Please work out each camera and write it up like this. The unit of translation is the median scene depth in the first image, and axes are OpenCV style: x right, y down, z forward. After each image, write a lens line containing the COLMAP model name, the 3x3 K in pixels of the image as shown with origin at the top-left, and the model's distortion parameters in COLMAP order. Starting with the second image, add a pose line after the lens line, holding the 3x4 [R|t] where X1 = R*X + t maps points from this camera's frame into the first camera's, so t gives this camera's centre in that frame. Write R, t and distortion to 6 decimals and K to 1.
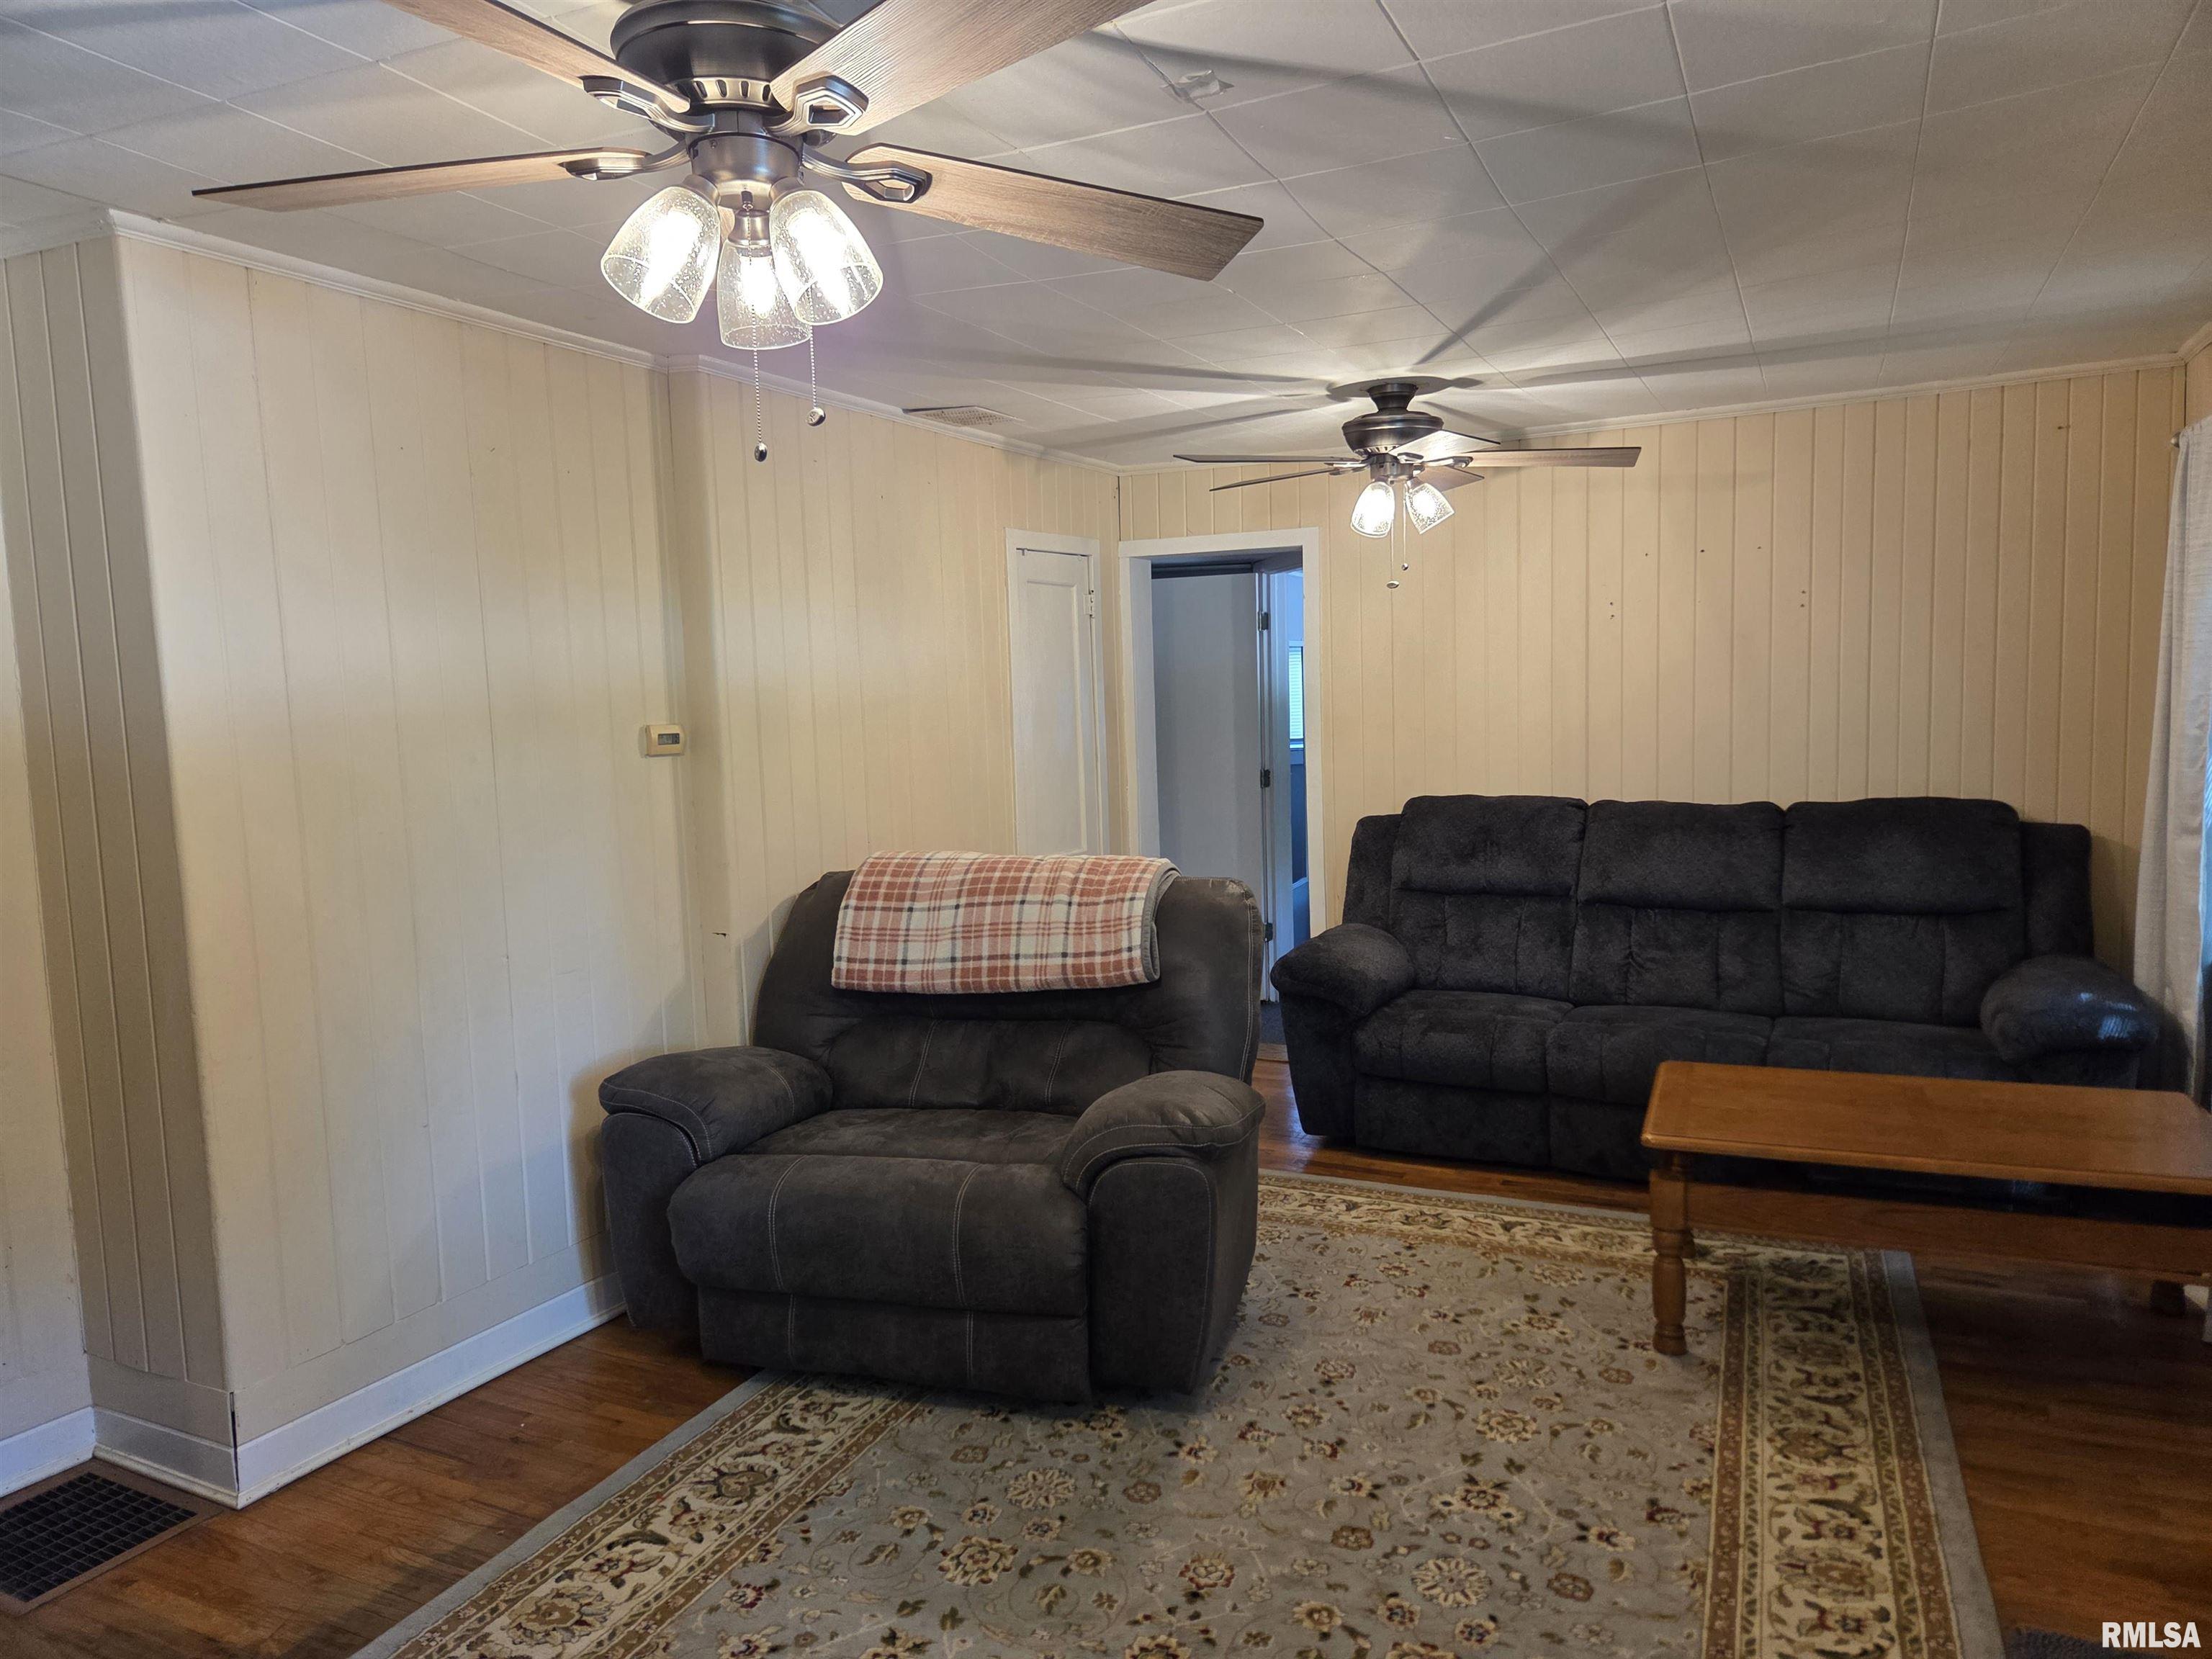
lens RADIAL K [[1487.8, 0, 1104.2], [0, 1487.8, 825.4], [0, 0, 1]] dist [0.046508, -0.015418]
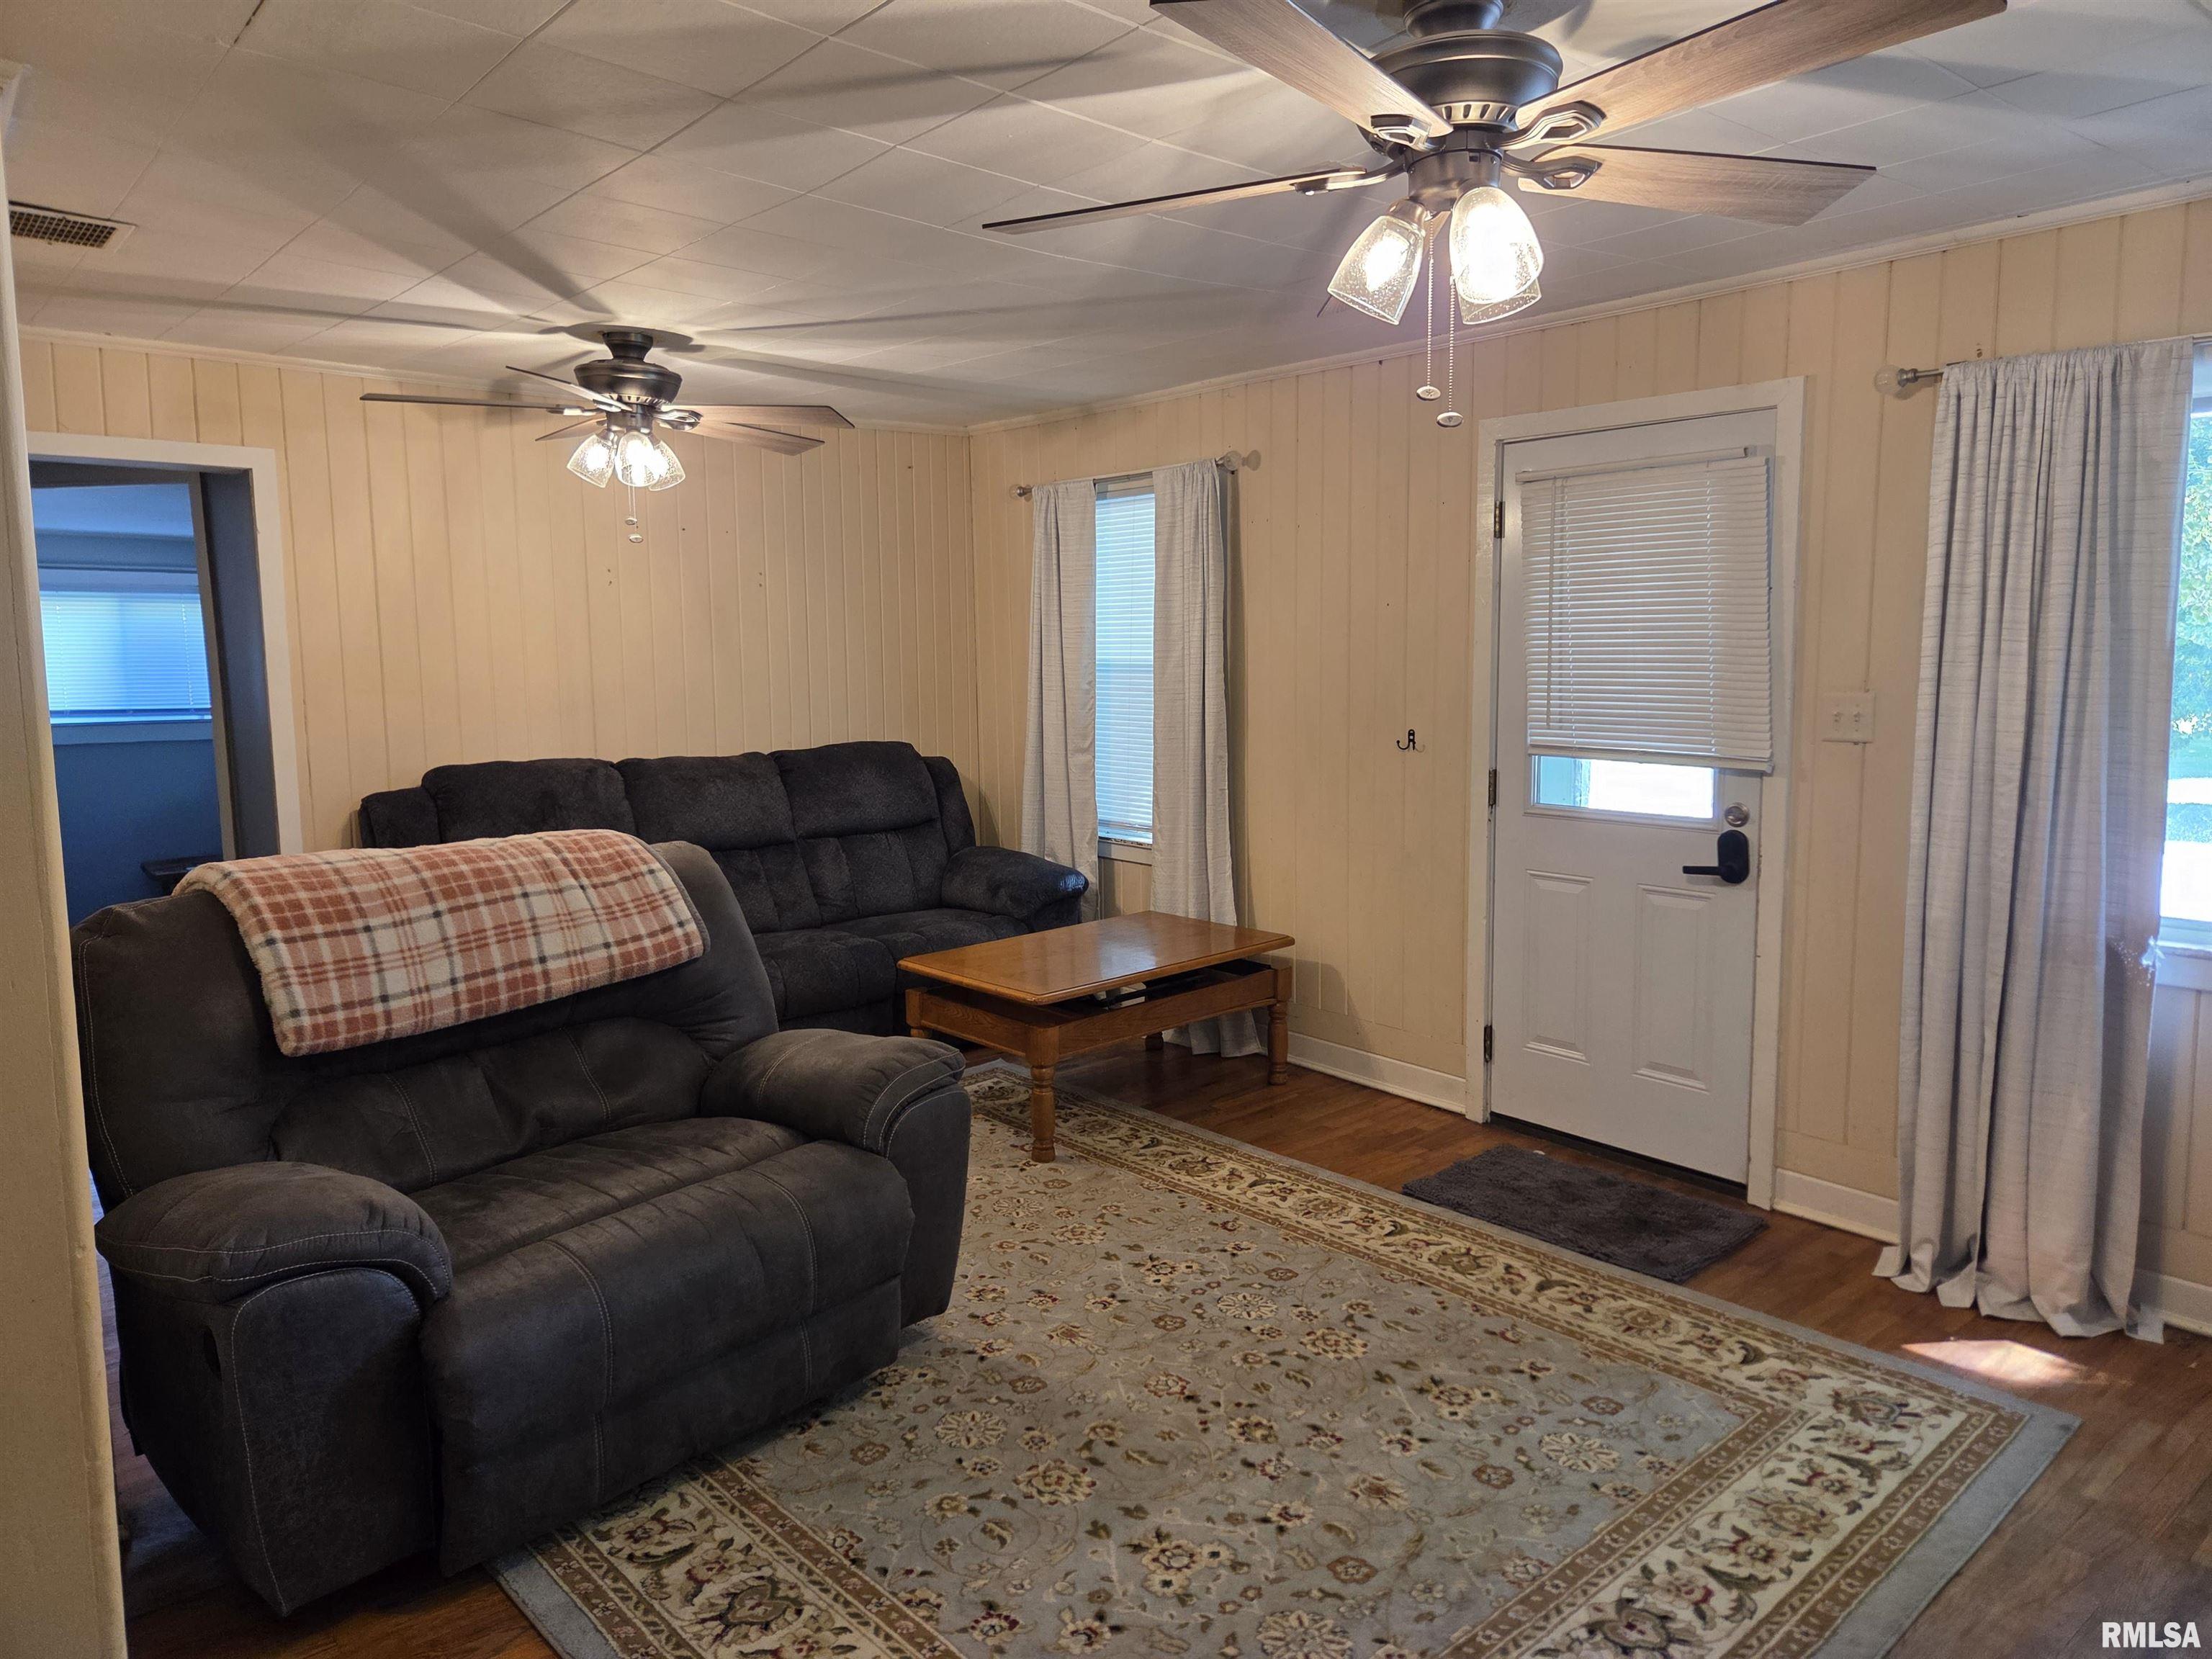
lens RADIAL K [[1487.8, 0, 1106.3], [0, 1487.8, 826.1], [0, 0, 1]] dist [0.046508, -0.015418]
pose [[0.398858, -0.088003, 0.912780, -0.786064], [0.075116, 0.995175, 0.063123, -0.016396], [-0.913931, 0.043388, 0.403543, 0.434210]]
